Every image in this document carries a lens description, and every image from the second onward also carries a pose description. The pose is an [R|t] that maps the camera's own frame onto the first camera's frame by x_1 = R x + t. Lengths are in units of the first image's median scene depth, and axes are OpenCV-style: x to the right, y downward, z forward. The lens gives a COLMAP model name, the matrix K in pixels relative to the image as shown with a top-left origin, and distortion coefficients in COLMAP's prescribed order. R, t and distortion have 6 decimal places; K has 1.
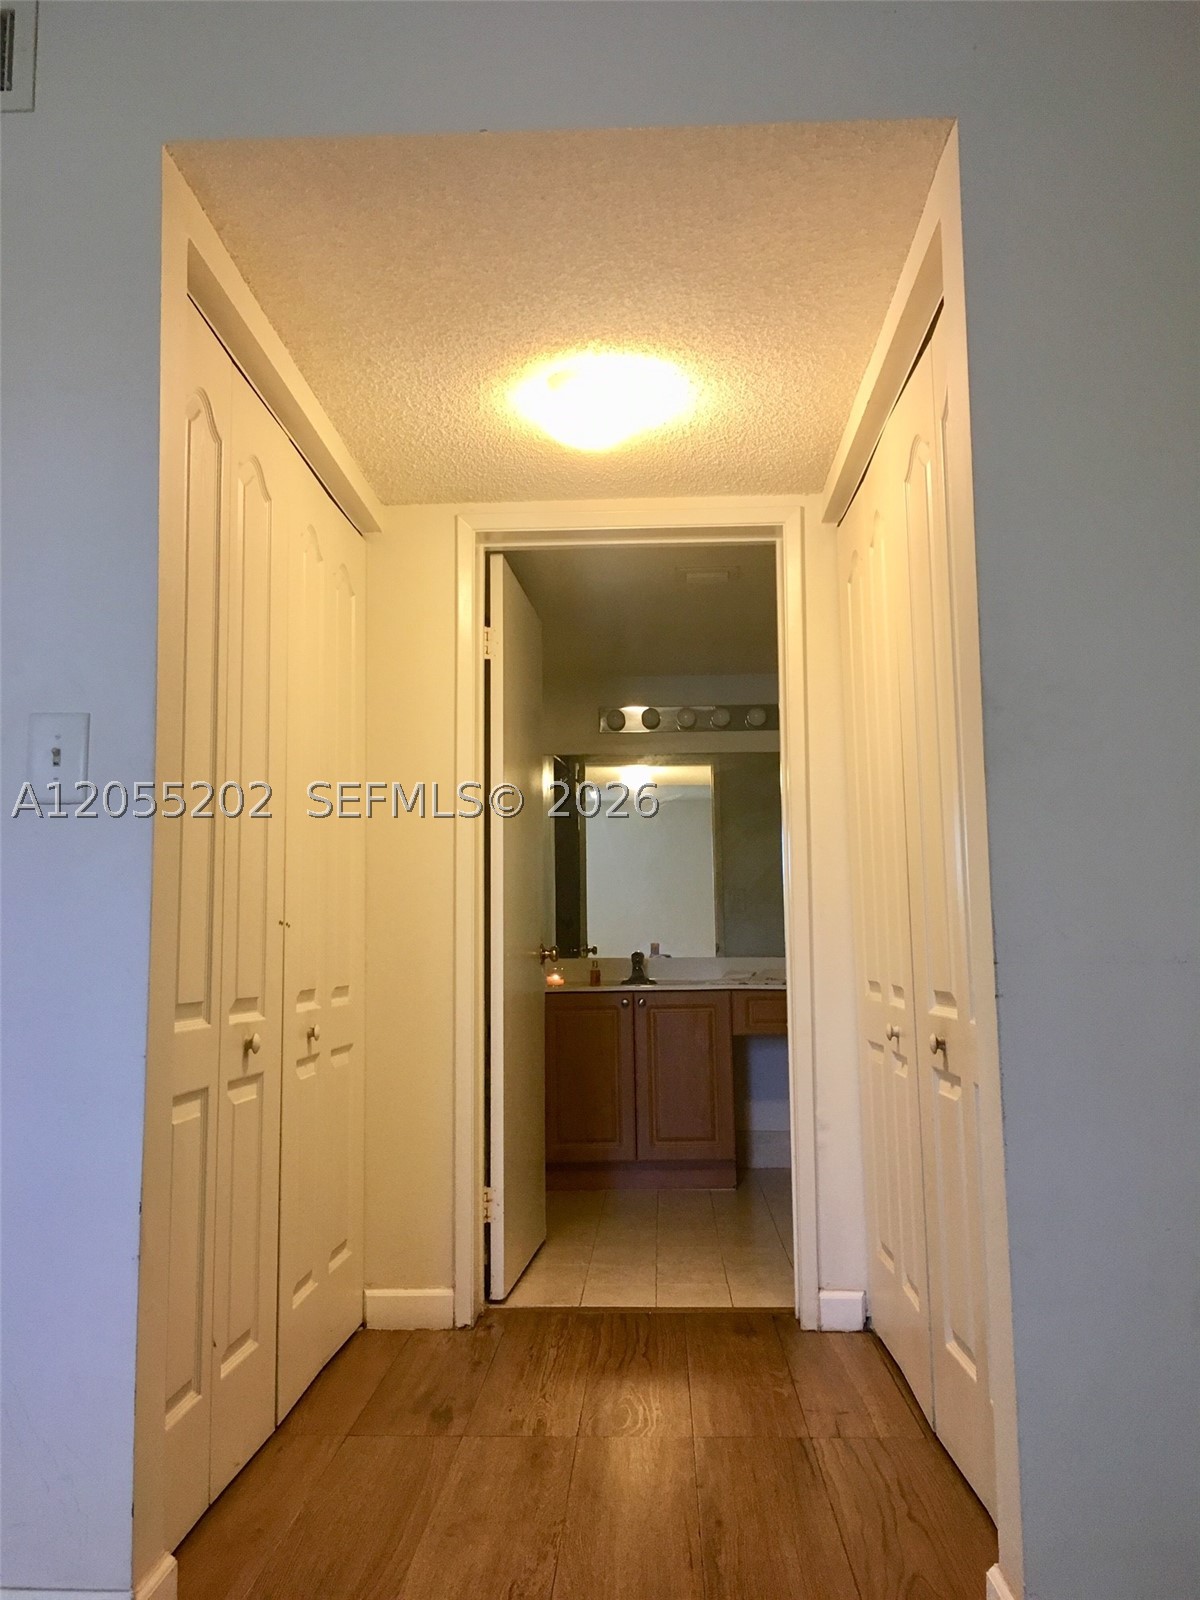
lens RADIAL K [[1359.4, 0, 606.7], [0, 1359.4, 799.4], [0, 0, 1]] dist [0.067914, -0.068129]
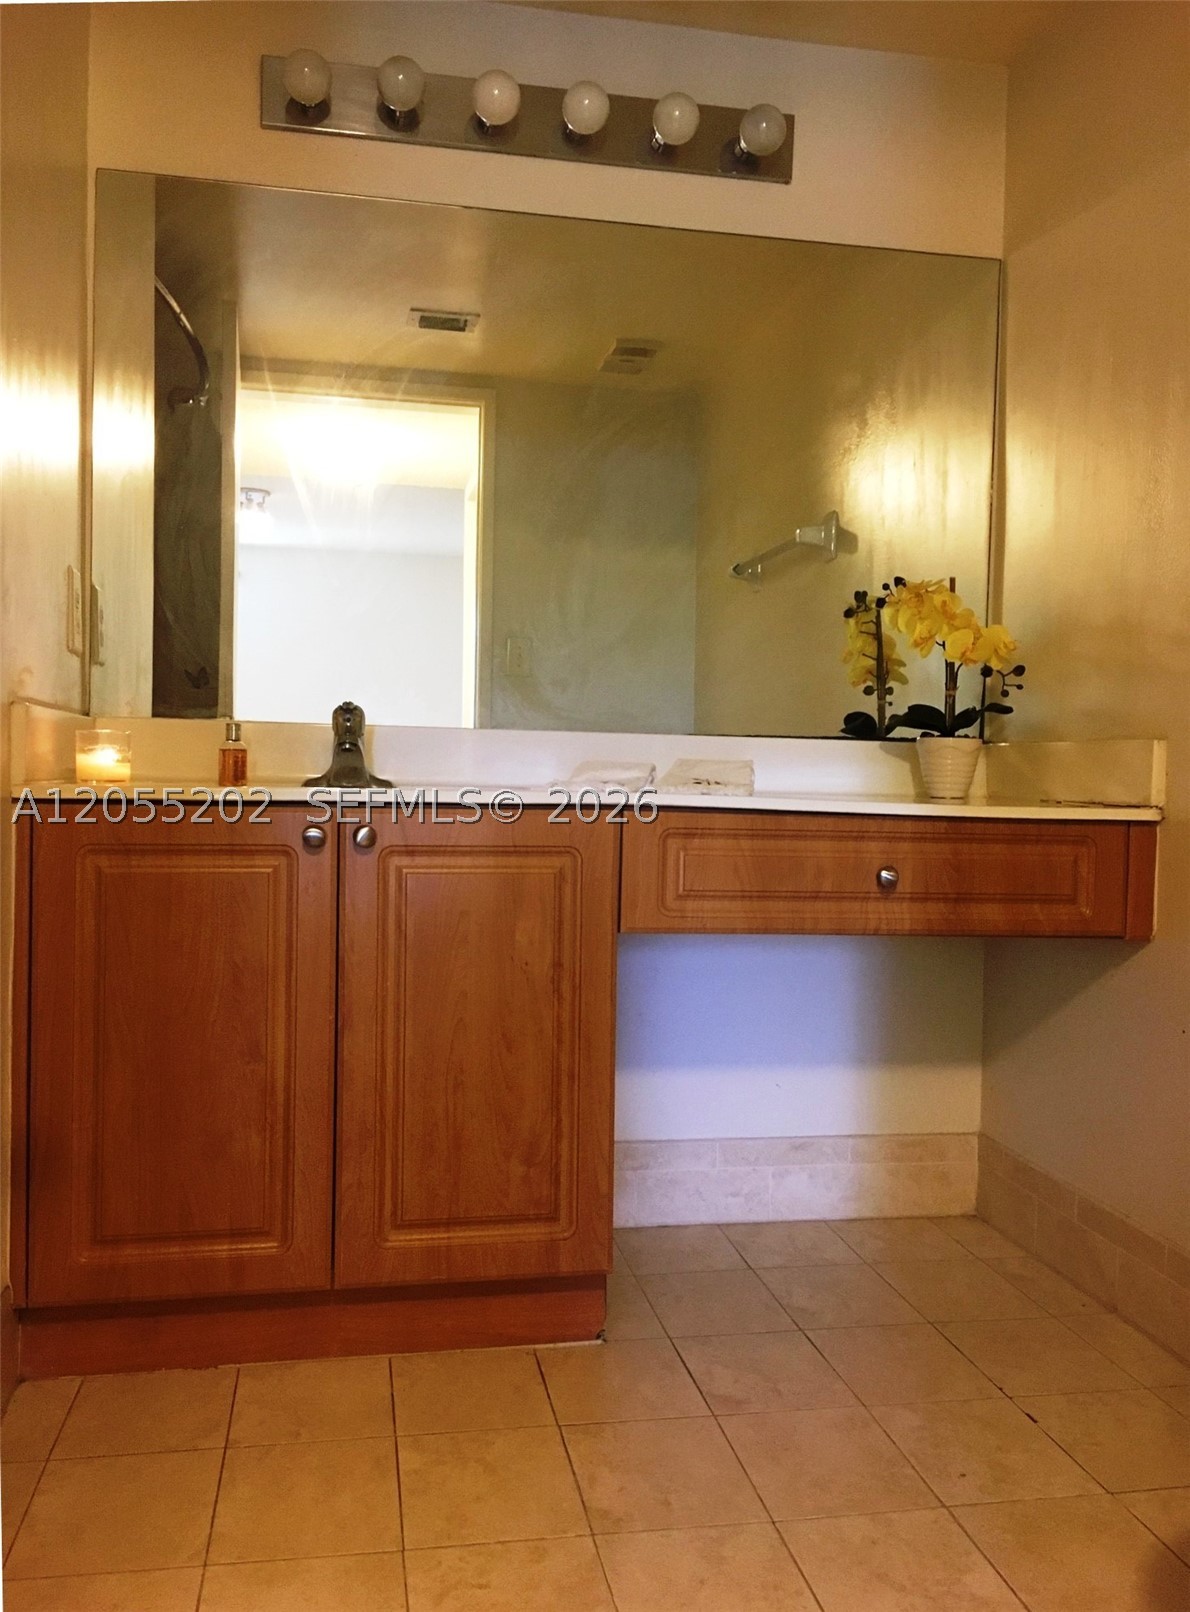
lens RADIAL K [[1369.6, 0, 599.2], [0, 1369.6, 805.9], [0, 0, 1]] dist [0.067914, -0.068129]
pose [[0.974141, 0.025851, 0.224456, 0.005374], [-0.056287, 0.989878, 0.130280, 0.088868], [-0.218816, -0.139545, 0.965736, 0.625494]]
